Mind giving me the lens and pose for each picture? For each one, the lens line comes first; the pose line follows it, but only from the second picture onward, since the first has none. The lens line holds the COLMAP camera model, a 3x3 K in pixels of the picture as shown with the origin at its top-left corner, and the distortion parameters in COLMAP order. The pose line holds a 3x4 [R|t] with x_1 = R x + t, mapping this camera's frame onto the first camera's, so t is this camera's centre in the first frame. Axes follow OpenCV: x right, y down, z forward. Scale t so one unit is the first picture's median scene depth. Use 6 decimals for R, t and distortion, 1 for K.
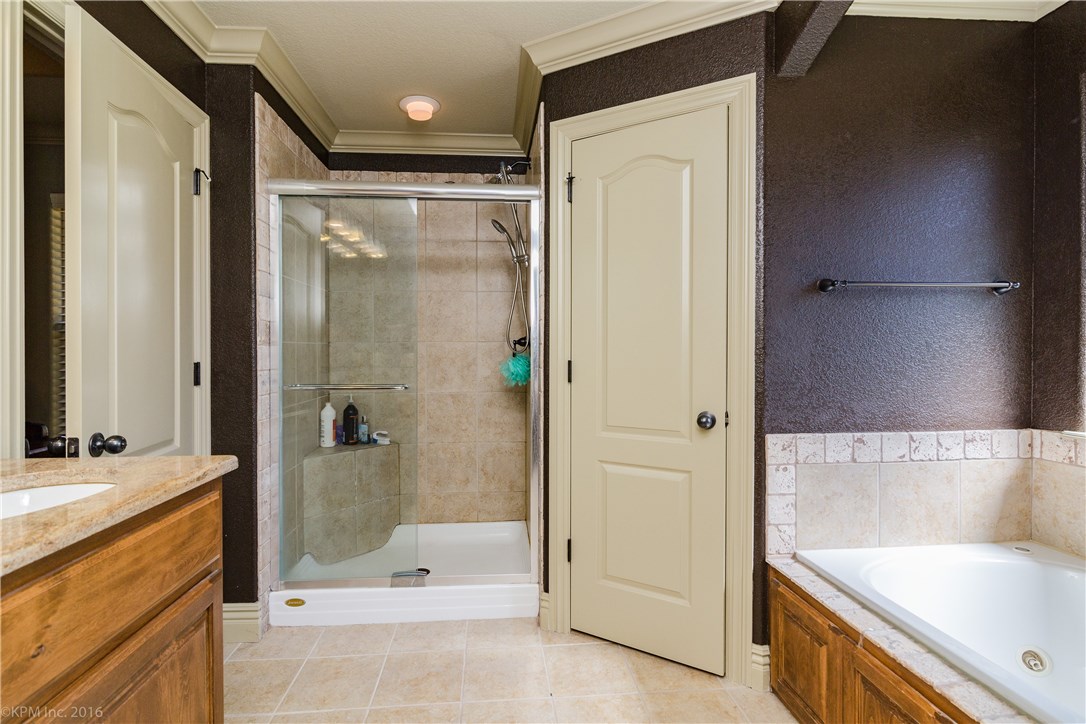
lens RADIAL K [[501.8, 0, 536.7], [0, 501.8, 360.5], [0, 0, 1]] dist [-0.000303, -0.000070]
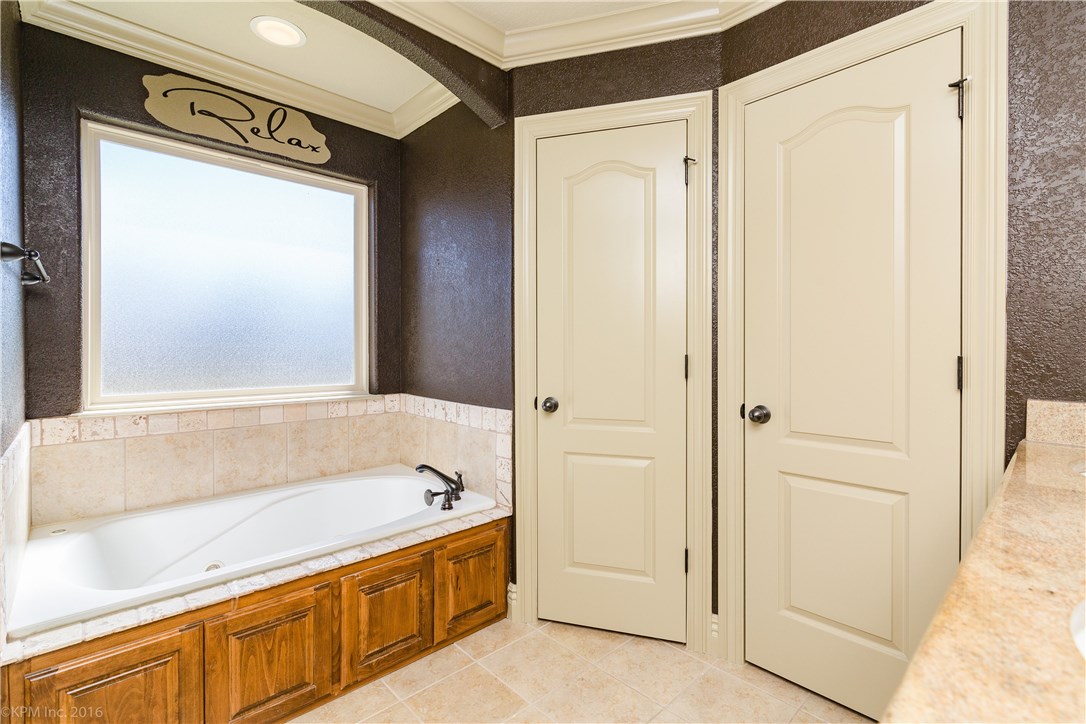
lens RADIAL K [[501.8, 0, 539.4], [0, 501.8, 354.3], [0, 0, 1]] dist [-0.000303, -0.000070]
pose [[-0.622934, -0.012341, 0.782177, -0.498667], [0.002158, 0.999845, 0.017494, -0.012943], [-0.782271, 0.012585, -0.622811, 0.888293]]
